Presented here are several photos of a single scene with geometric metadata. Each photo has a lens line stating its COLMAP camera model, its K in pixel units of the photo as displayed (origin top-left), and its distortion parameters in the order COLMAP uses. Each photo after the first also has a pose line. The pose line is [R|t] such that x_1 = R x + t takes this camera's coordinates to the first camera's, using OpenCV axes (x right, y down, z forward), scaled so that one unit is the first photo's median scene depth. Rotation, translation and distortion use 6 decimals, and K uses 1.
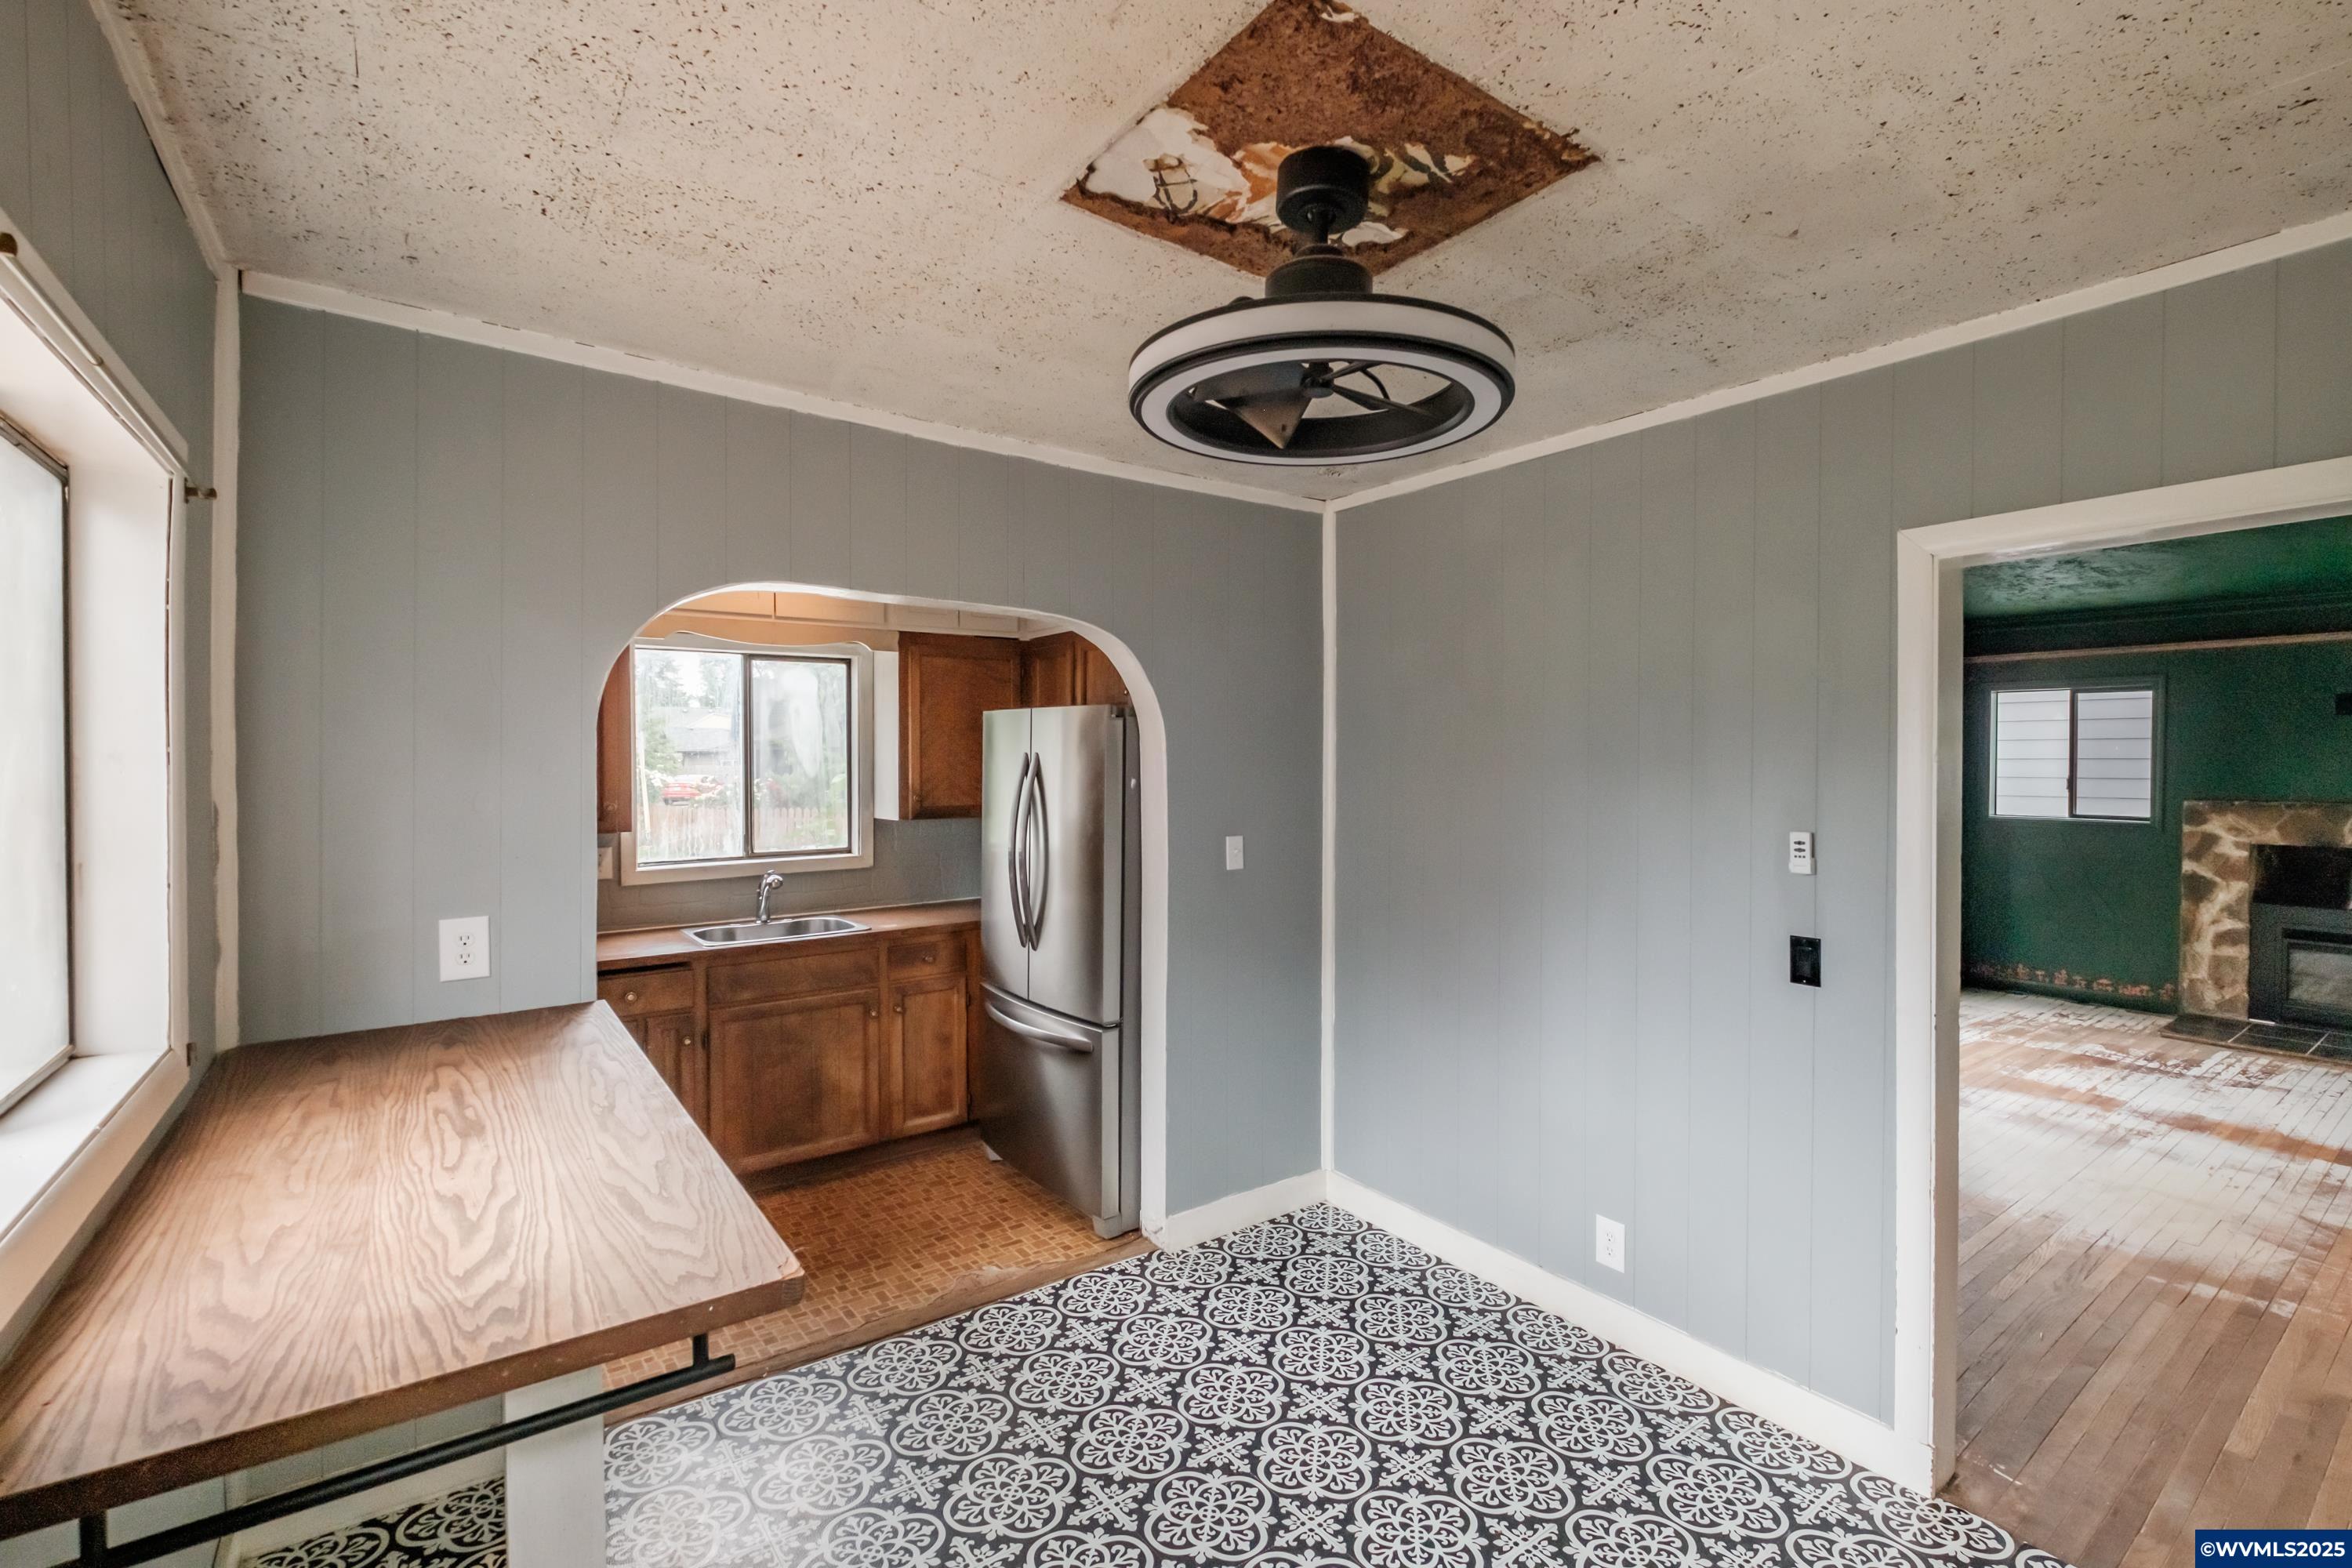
lens RADIAL K [[1053.8, 0, 1232.8], [0, 1053.8, 769.6], [0, 0, 1]] dist [0.000022, -0.001124]
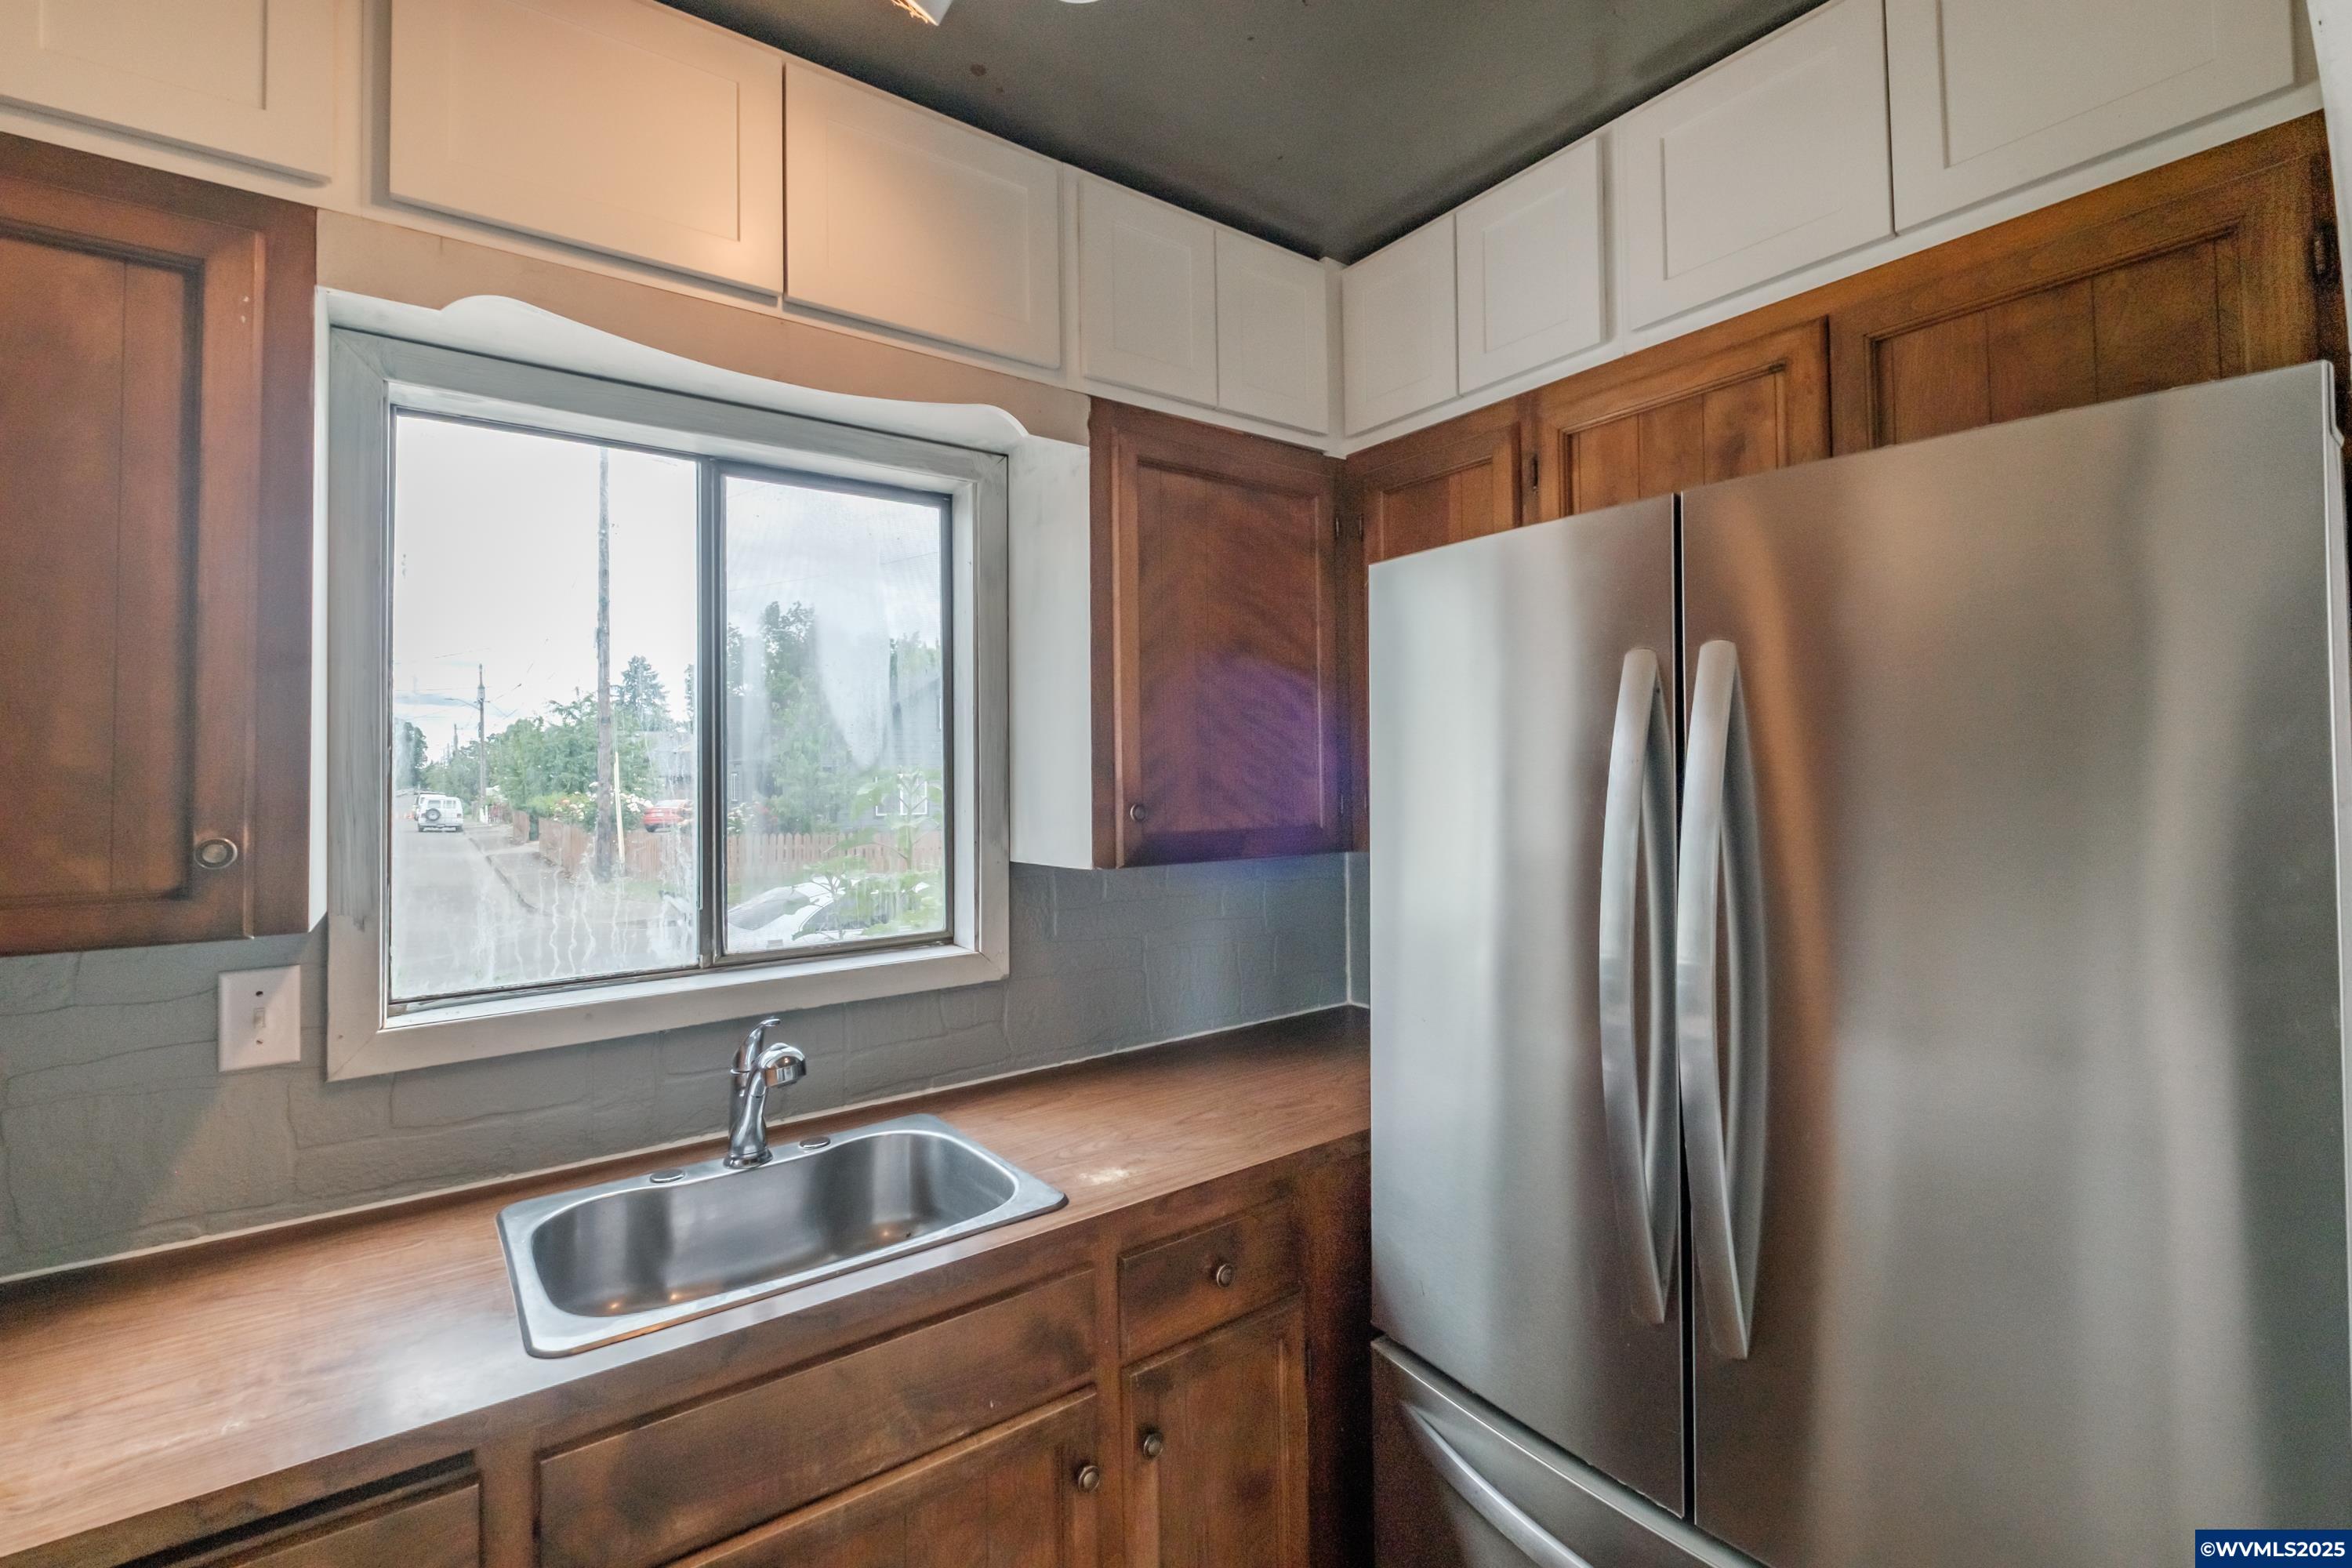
lens RADIAL K [[1043.3, 0, 1195.1], [0, 1043.3, 746.7], [0, 0, 1]] dist [0.000940, -0.003815]
pose [[0.999799, -0.012785, -0.015431, -0.288523], [0.012130, 0.999052, -0.041817, 0.020118], [0.015951, 0.041622, 0.999006, 0.645933]]
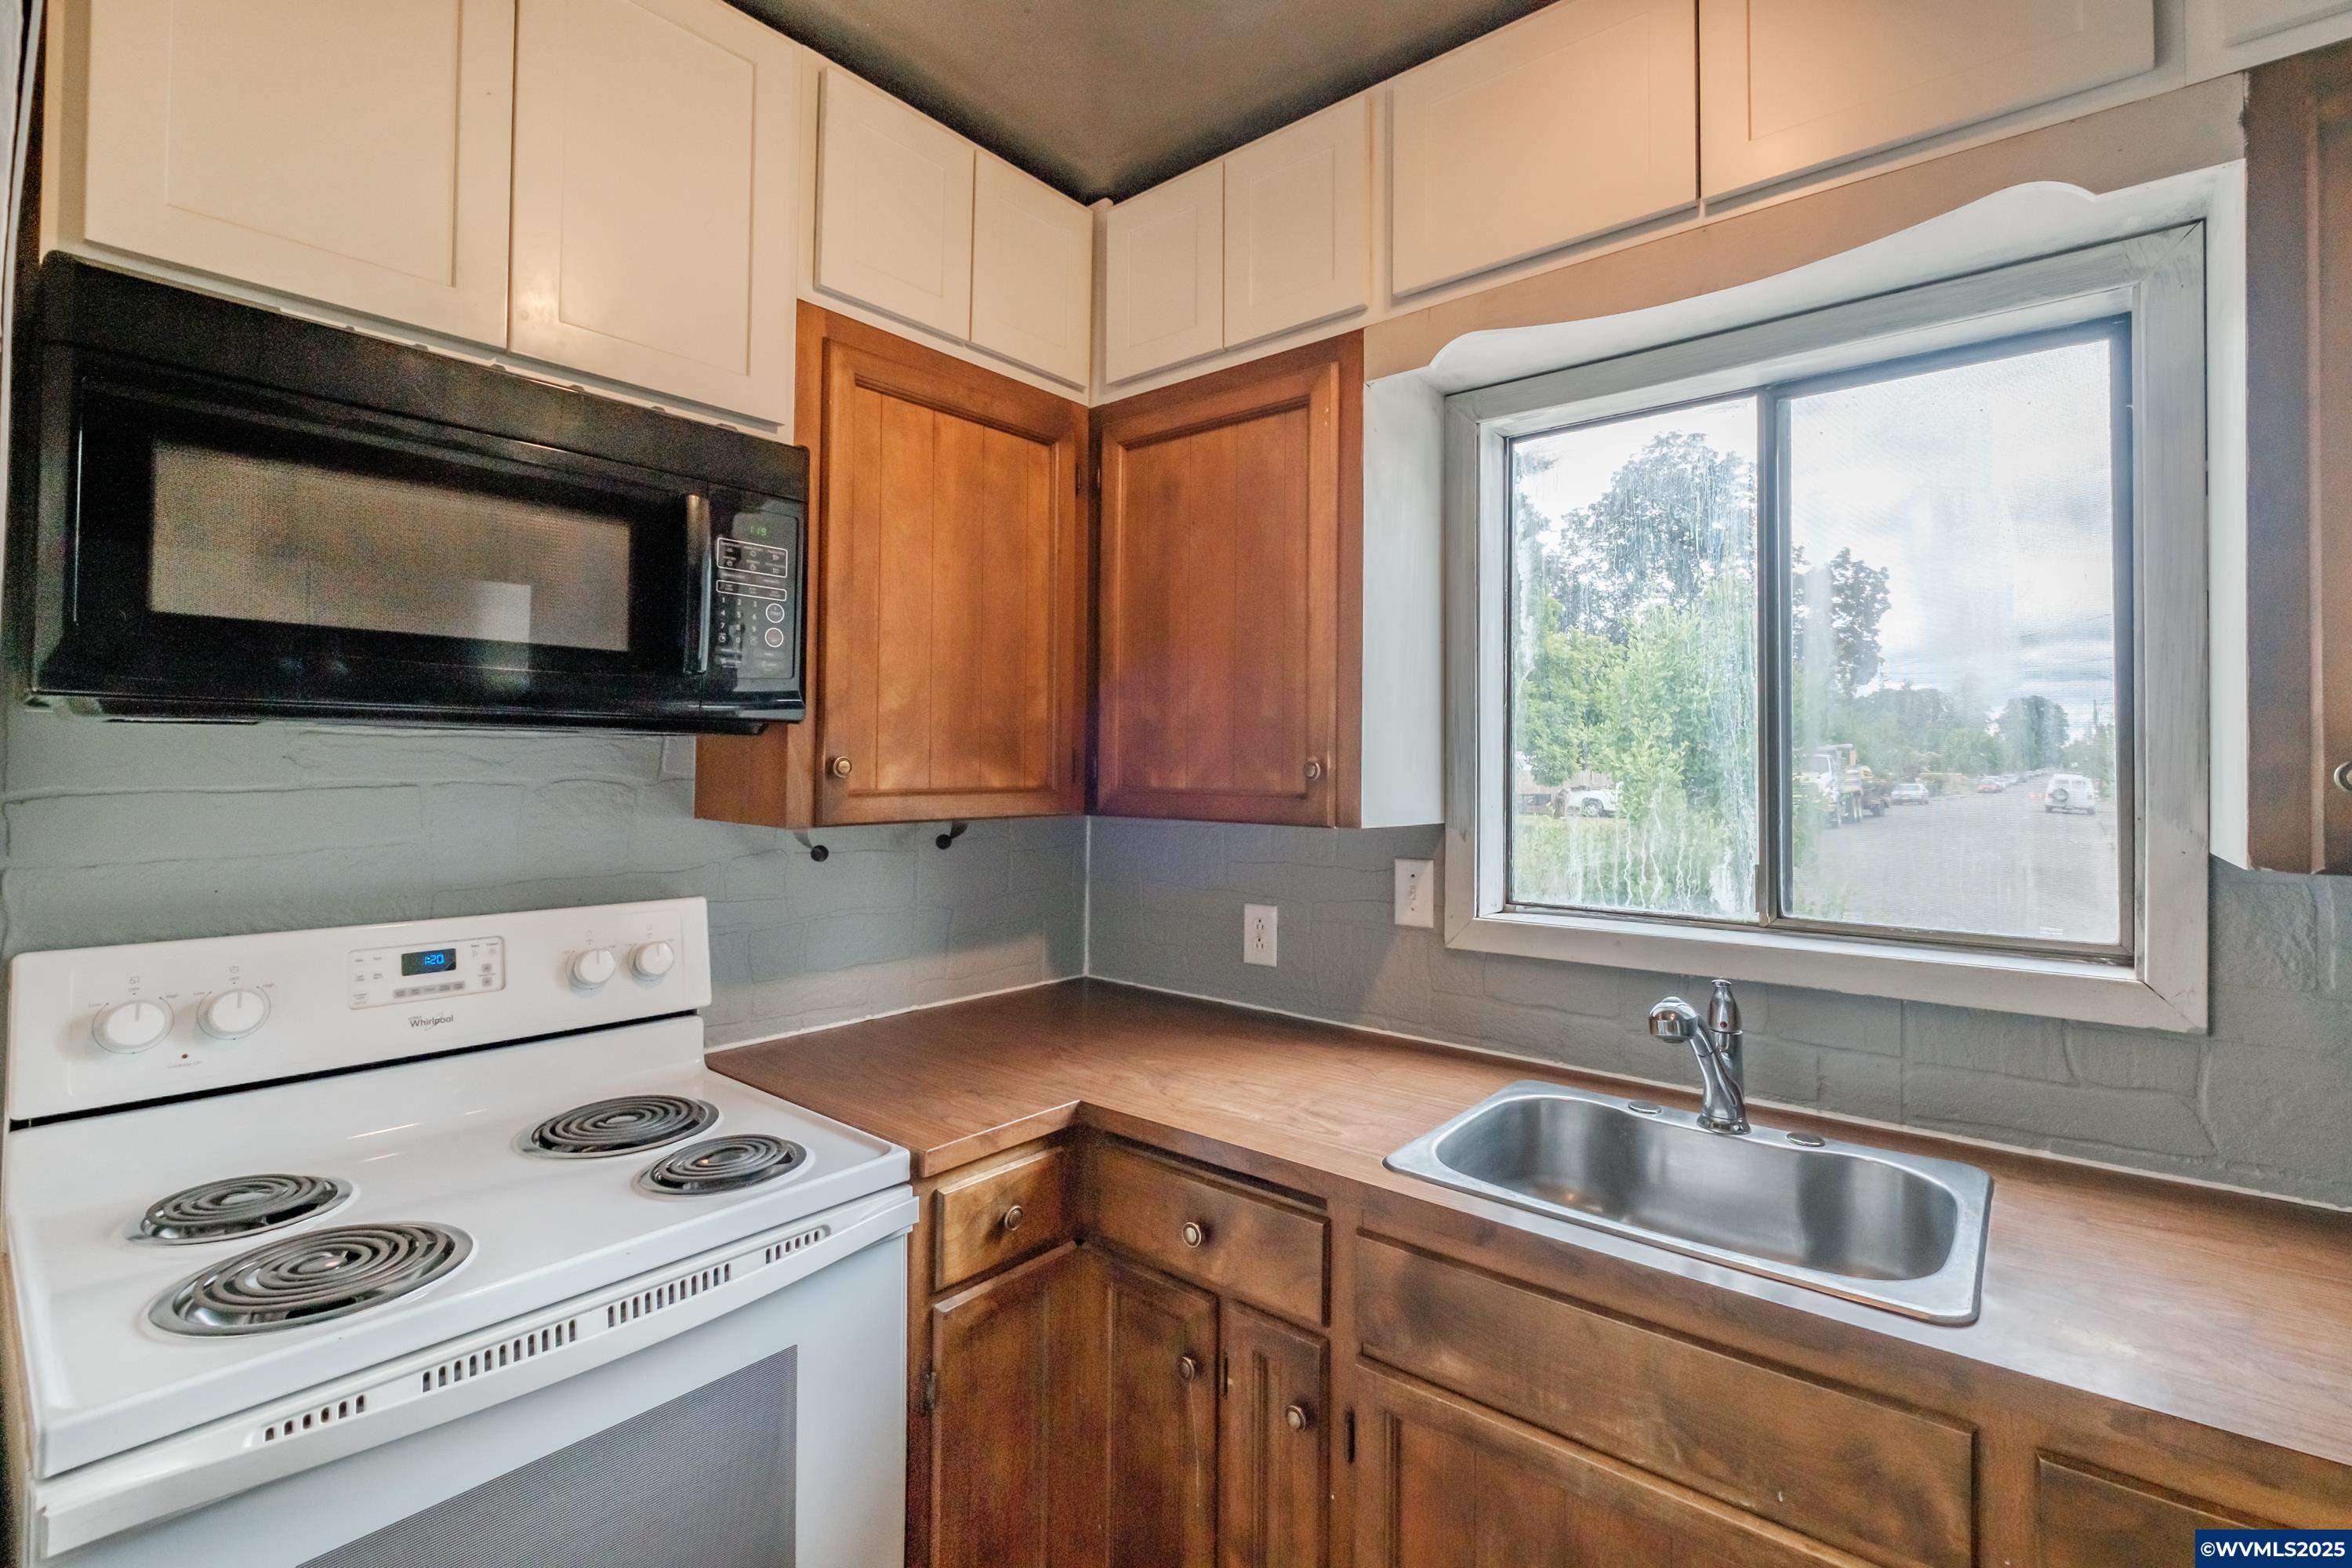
lens RADIAL K [[1043.3, 0, 1195.1], [0, 1043.3, 746.7], [0, 0, 1]] dist [0.000940, -0.003815]
pose [[0.218690, -0.012040, -0.975720, -0.152228], [-0.018549, 0.999692, -0.016493, 0.030618], [0.975618, 0.021706, 0.218400, 0.763912]]
